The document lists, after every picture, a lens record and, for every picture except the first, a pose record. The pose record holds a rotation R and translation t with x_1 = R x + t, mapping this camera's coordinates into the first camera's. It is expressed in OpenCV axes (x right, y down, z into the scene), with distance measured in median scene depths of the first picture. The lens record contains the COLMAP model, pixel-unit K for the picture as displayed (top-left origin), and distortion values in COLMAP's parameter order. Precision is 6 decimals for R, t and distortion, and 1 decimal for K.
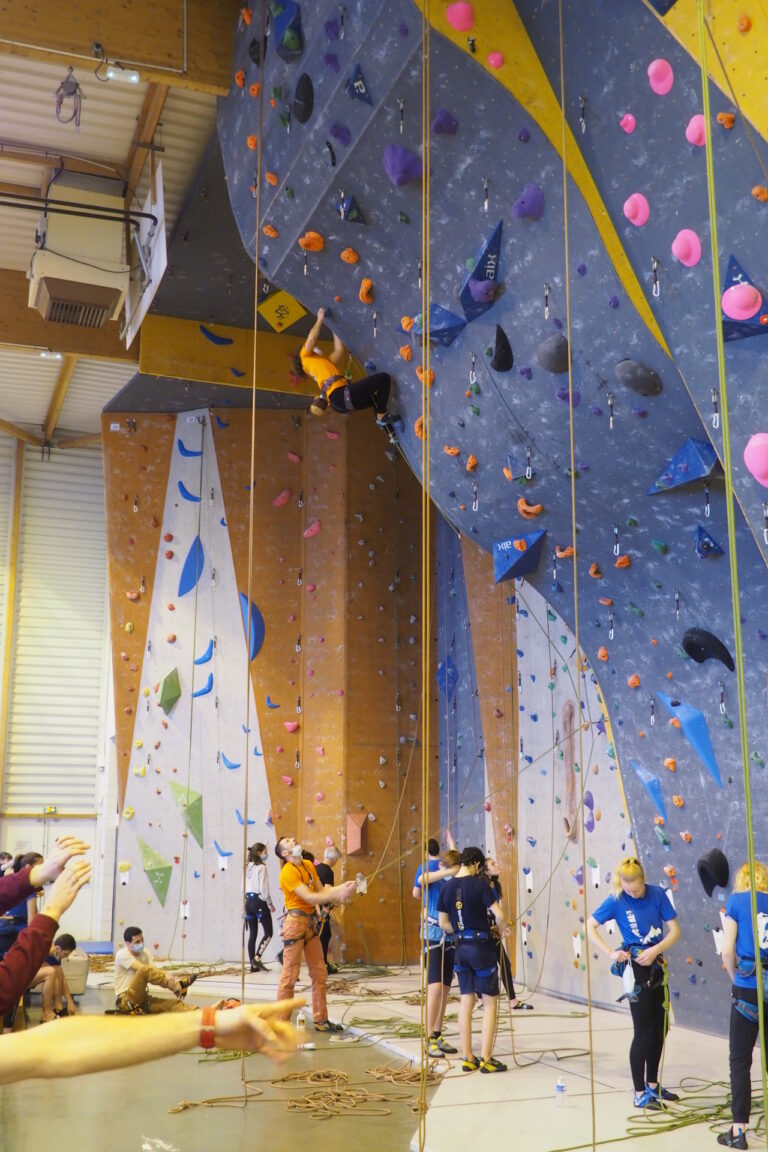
lens RADIAL K [[1197.1, 0, 384.0], [0, 1197.1, 598.2], [0, 0, 1]] dist [0.005256, -0.017480]
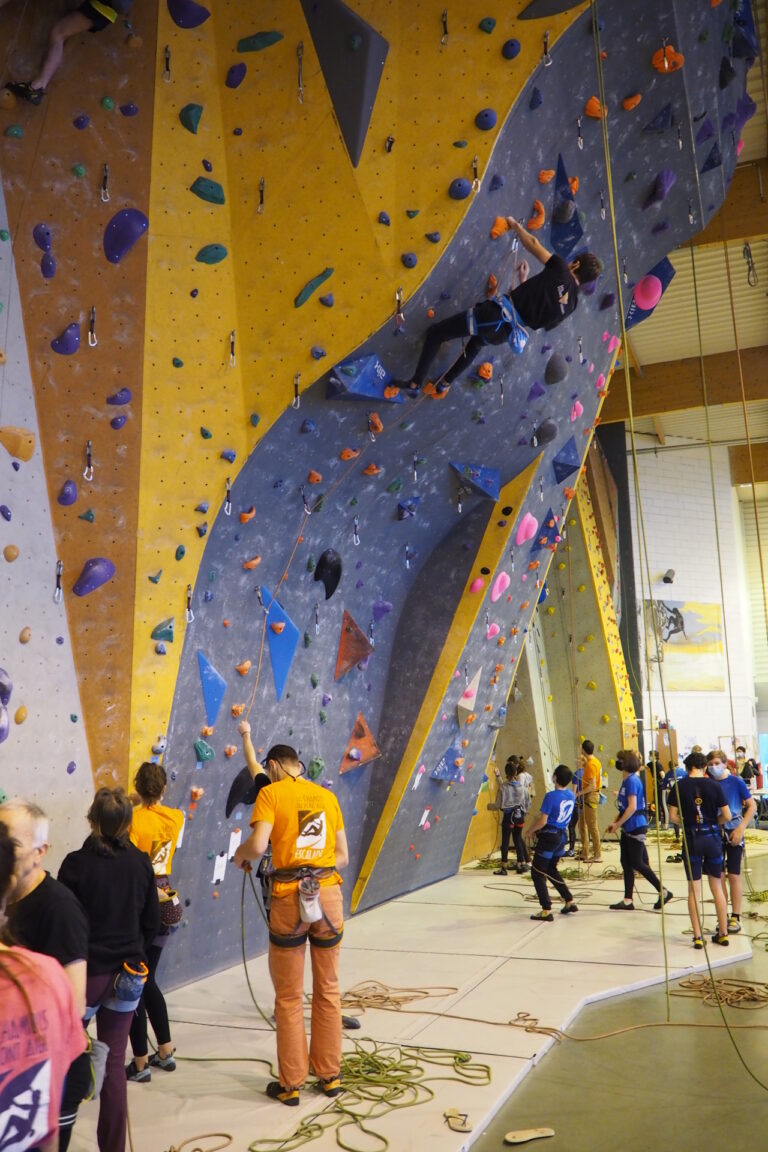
lens RADIAL K [[959.9, 0, 384.0], [0, 959.9, 576.0], [0, 0, 1]] dist [-0.060842, 0.023602]
pose [[-0.734624, 0.130105, 0.665883, -0.286563], [-0.121623, 0.940291, -0.317900, 0.268971], [-0.667484, -0.314524, -0.674937, 1.344377]]
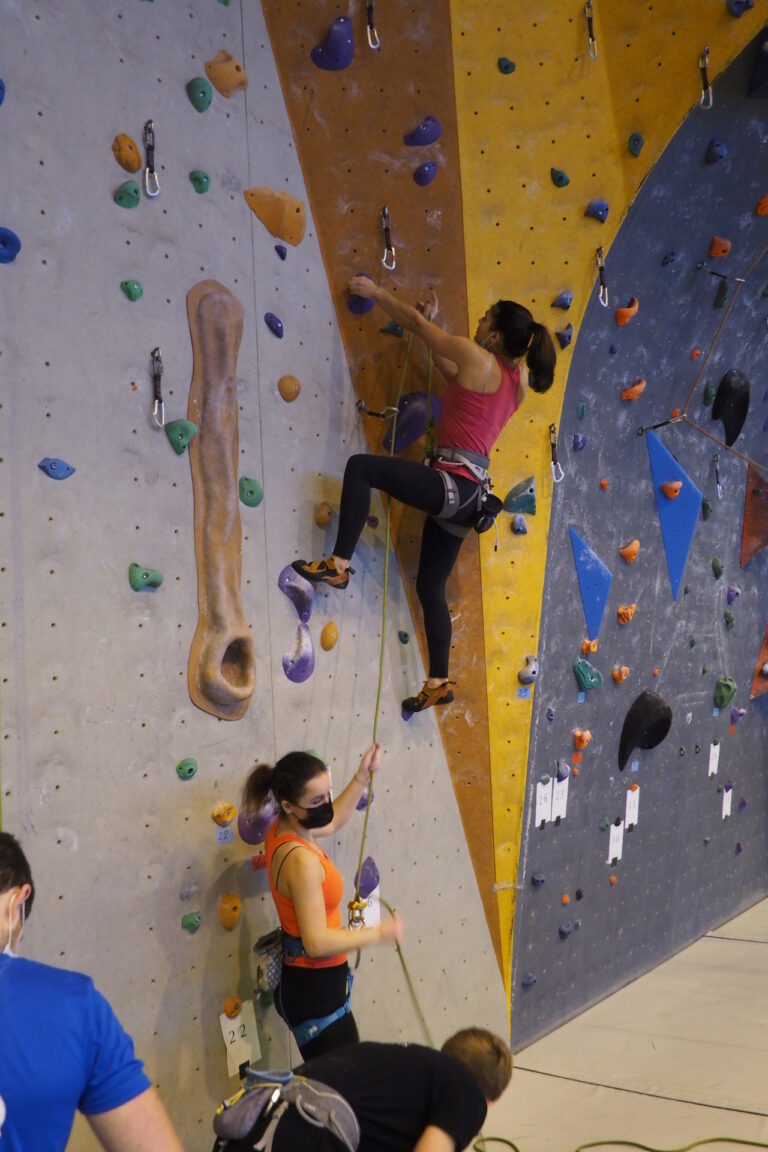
lens RADIAL K [[1016.3, 0, 387.8], [0, 1016.3, 591.5], [0, 0, 1]] dist [0.010890, 0.002540]
pose [[-0.514759, 0.108495, 0.850442, -0.111359], [-0.109782, 0.975453, -0.190893, 0.251269], [-0.850277, -0.191627, -0.490212, 1.267703]]
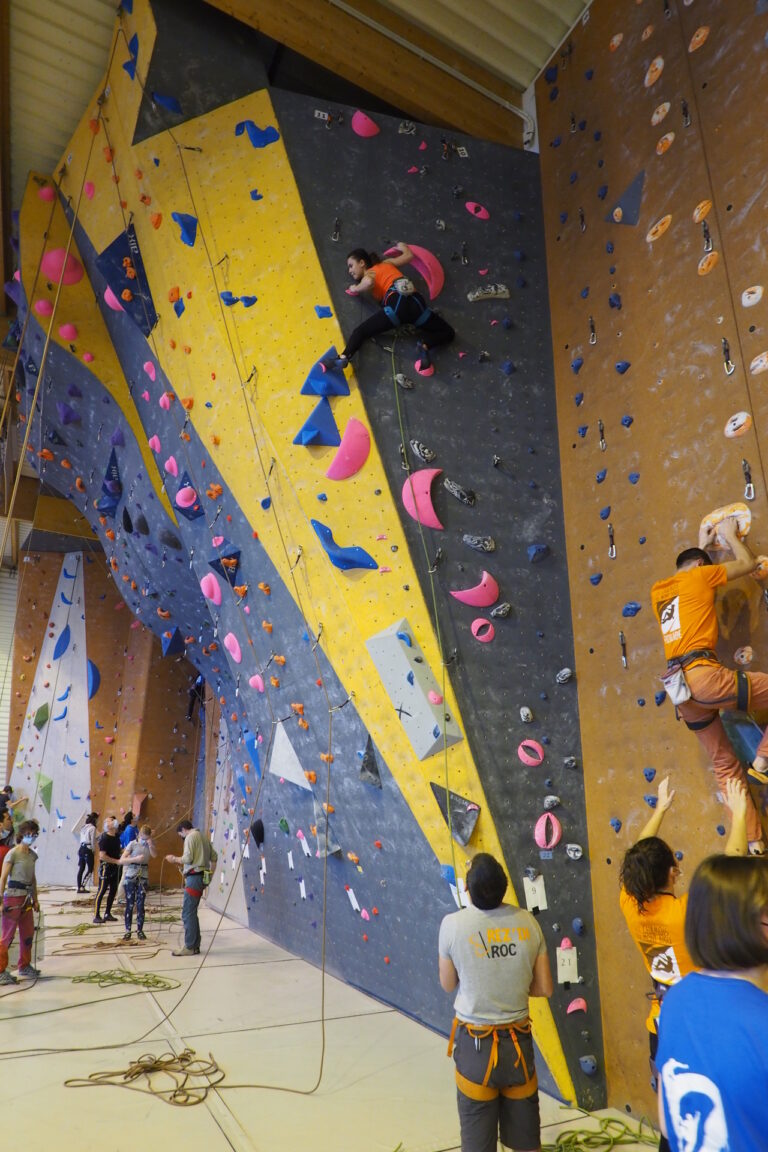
lens RADIAL K [[667.0, 0, 390.3], [0, 667.0, 591.6], [0, 0, 1]] dist [-0.002910, -0.010115]
pose [[0.993489, 0.049578, 0.102576, 0.314548], [-0.037116, 0.992078, -0.120016, -0.002890], [-0.107713, 0.115427, 0.987459, 0.013345]]
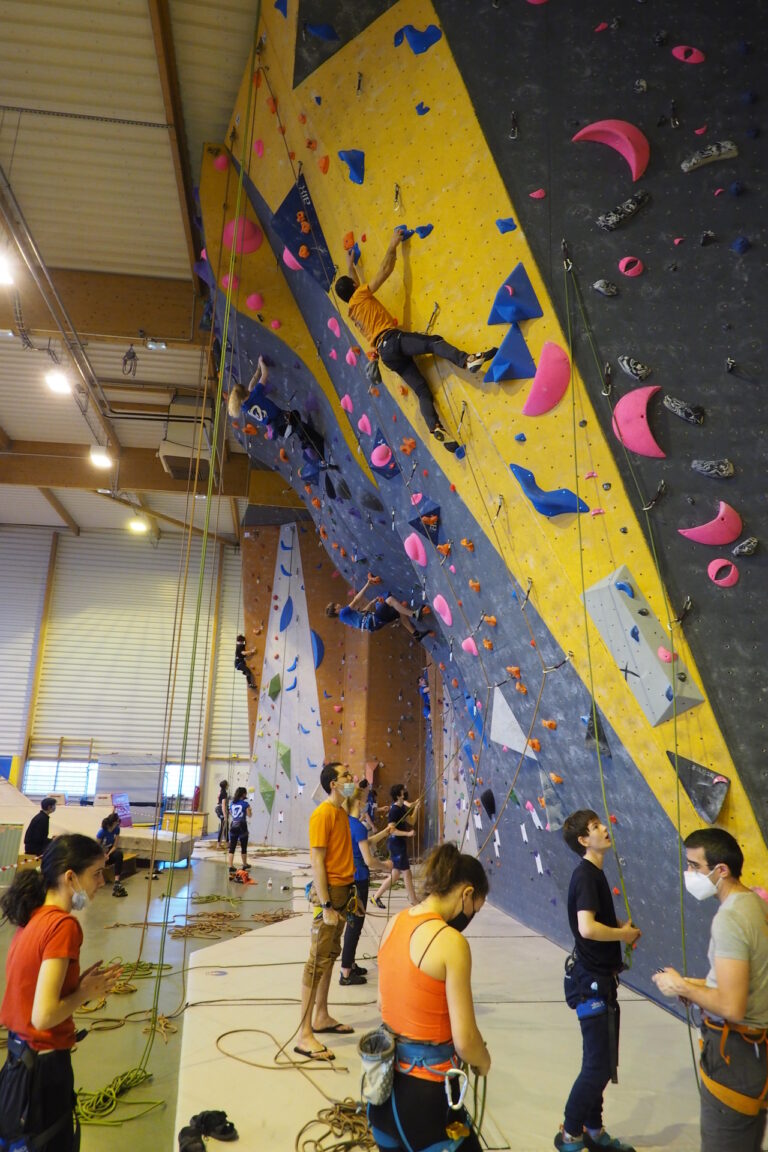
lens RADIAL K [[735.1, 0, 388.9], [0, 735.1, 597.0], [0, 0, 1]] dist [-0.000398, -0.015213]
pose [[0.976063, -0.023195, -0.216248, 0.329103], [0.013970, 0.998930, -0.044091, -0.003989], [0.217039, 0.040014, 0.975342, 0.008910]]
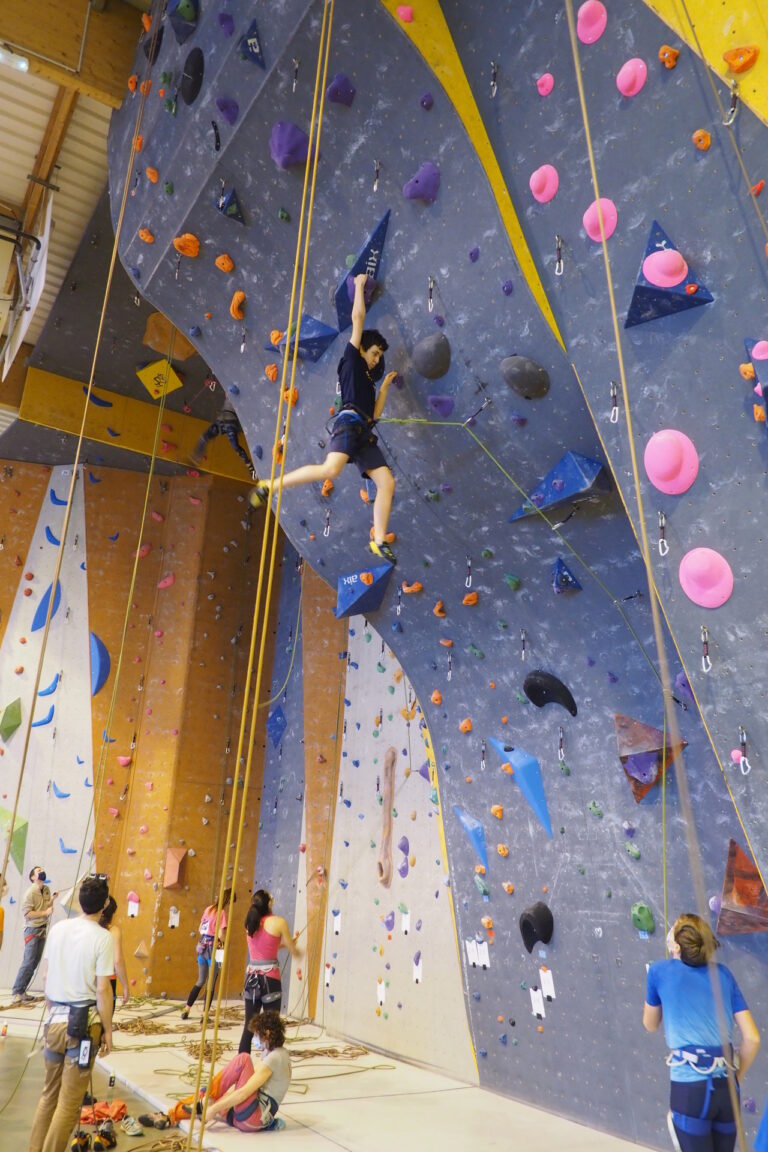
lens RADIAL K [[877.3, 0, 392.6], [0, 877.3, 588.2], [0, 0, 1]] dist [-0.000877, -0.010299]
pose [[0.979720, 0.104480, 0.170974, 0.010171], [-0.083249, 0.988407, -0.126968, 0.052335], [-0.182258, 0.110160, 0.977060, 0.270645]]
